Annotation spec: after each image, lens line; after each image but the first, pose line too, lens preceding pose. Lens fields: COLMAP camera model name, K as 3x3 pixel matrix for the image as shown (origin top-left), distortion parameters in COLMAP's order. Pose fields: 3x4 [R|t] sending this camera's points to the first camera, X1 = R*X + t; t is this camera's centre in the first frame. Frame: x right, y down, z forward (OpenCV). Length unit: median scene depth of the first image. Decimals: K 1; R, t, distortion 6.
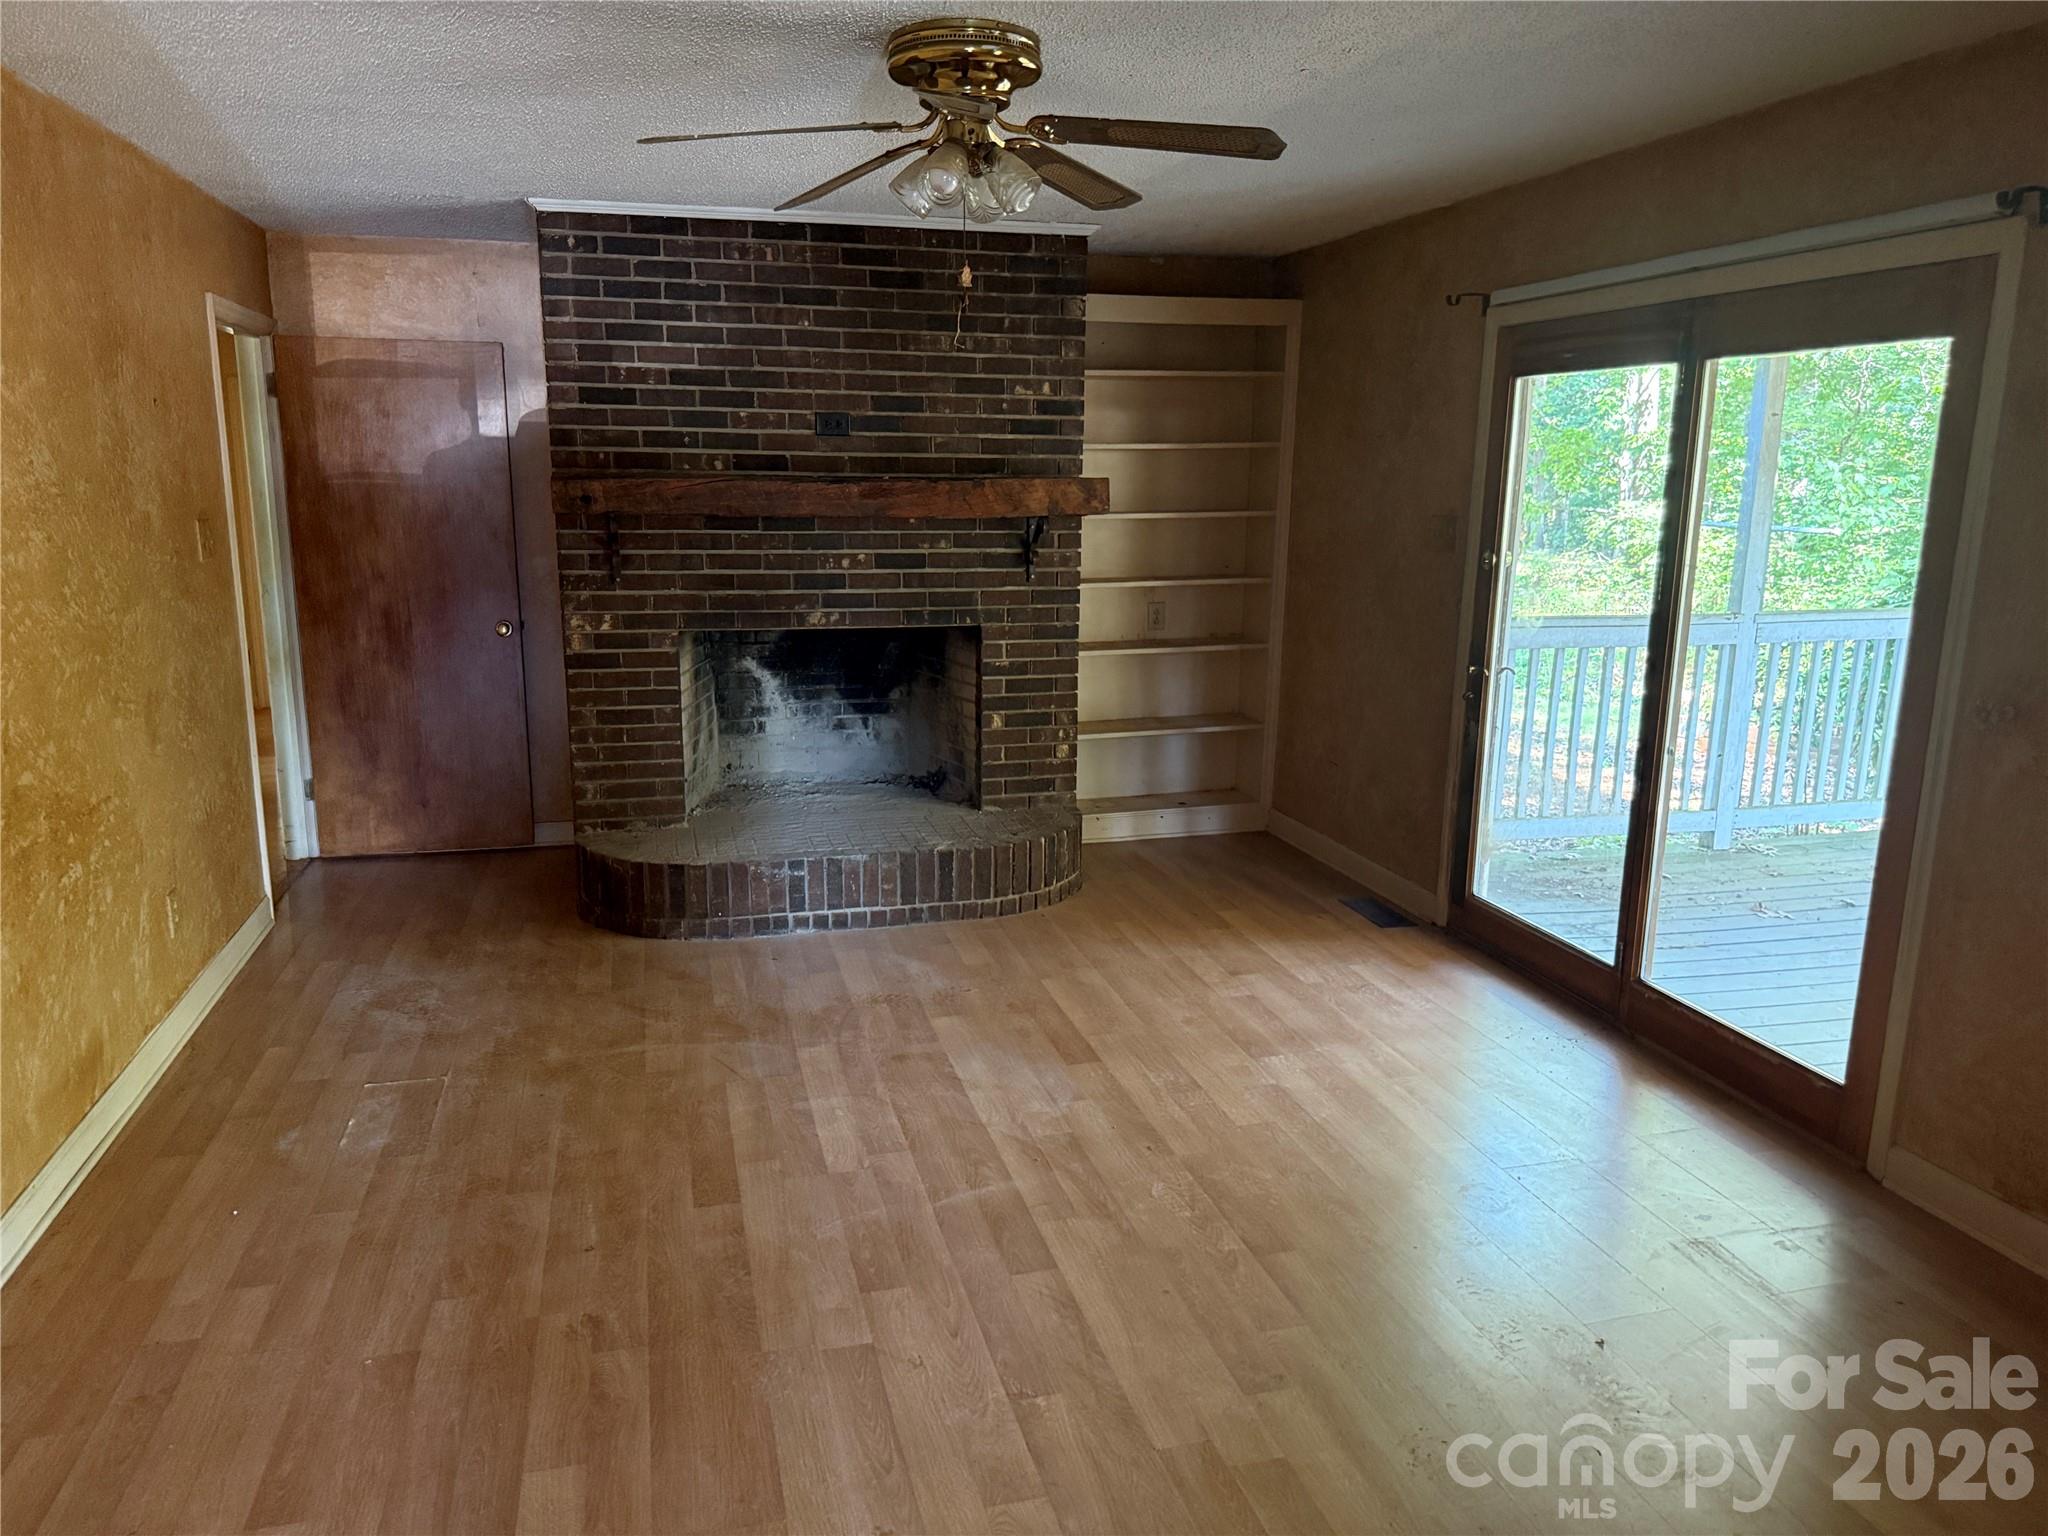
lens RADIAL K [[1443.5, 0, 1009.1], [0, 1443.5, 811.5], [0, 0, 1]] dist [0.044460, -0.073993]
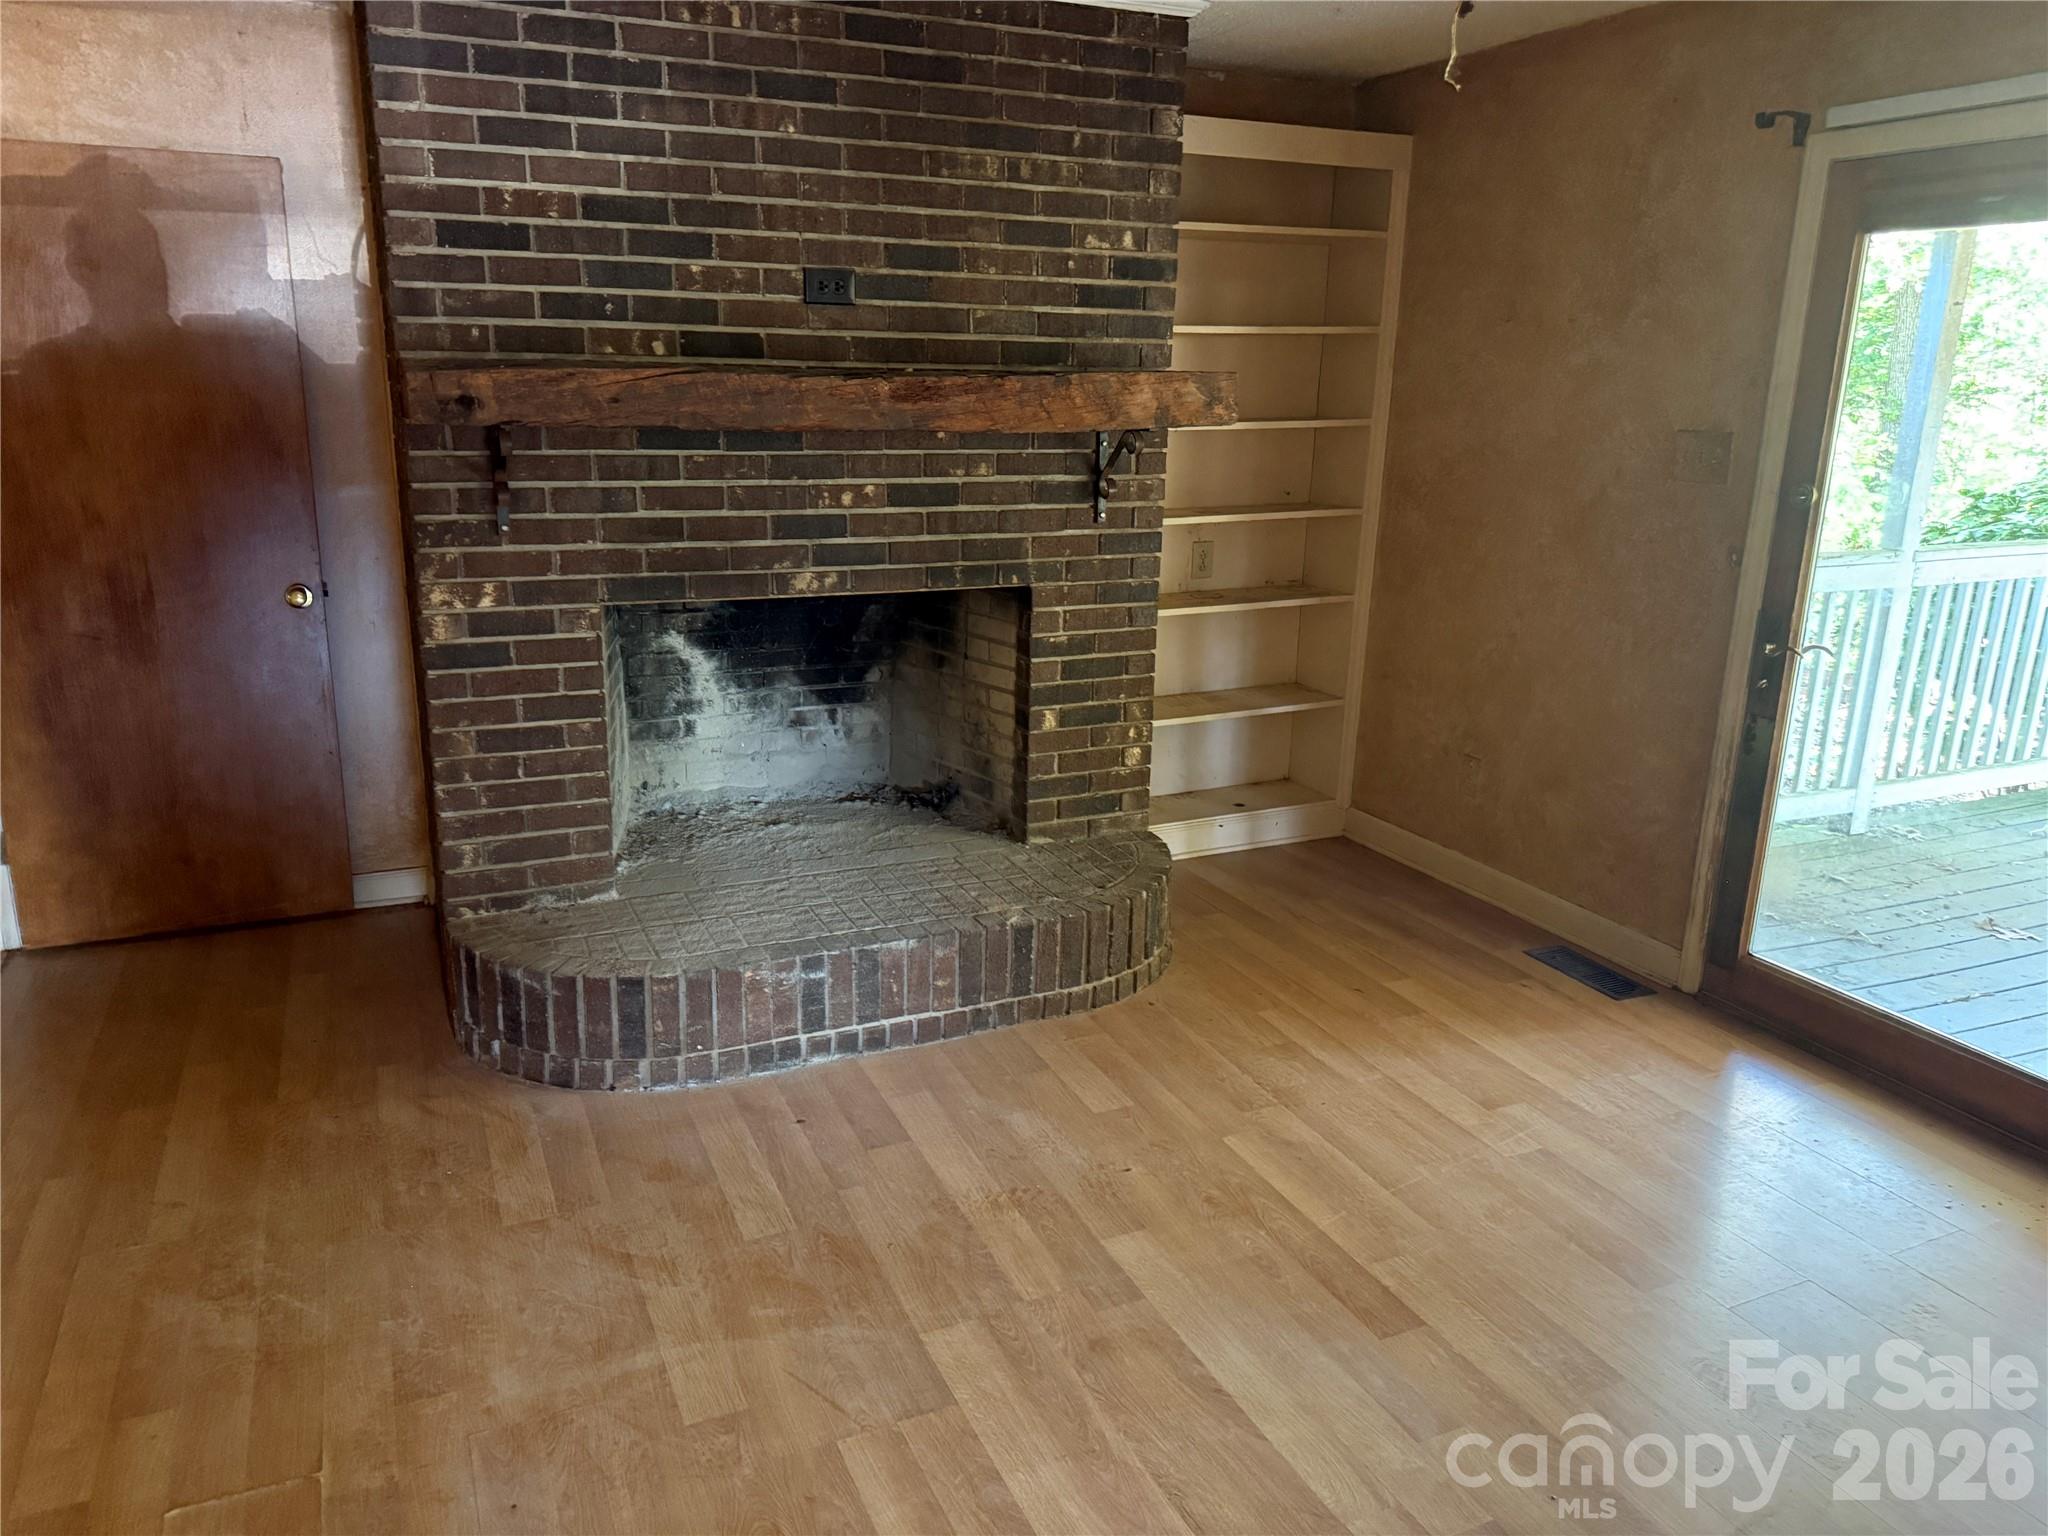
lens RADIAL K [[1443.5, 0, 980.1], [0, 1443.5, 778.2], [0, 0, 1]] dist [0.044460, -0.073993]
pose [[0.987976, -0.035300, 0.150526, -0.160946], [0.028727, 0.998546, 0.045618, -0.072167], [-0.151917, -0.040746, 0.987553, 0.326231]]
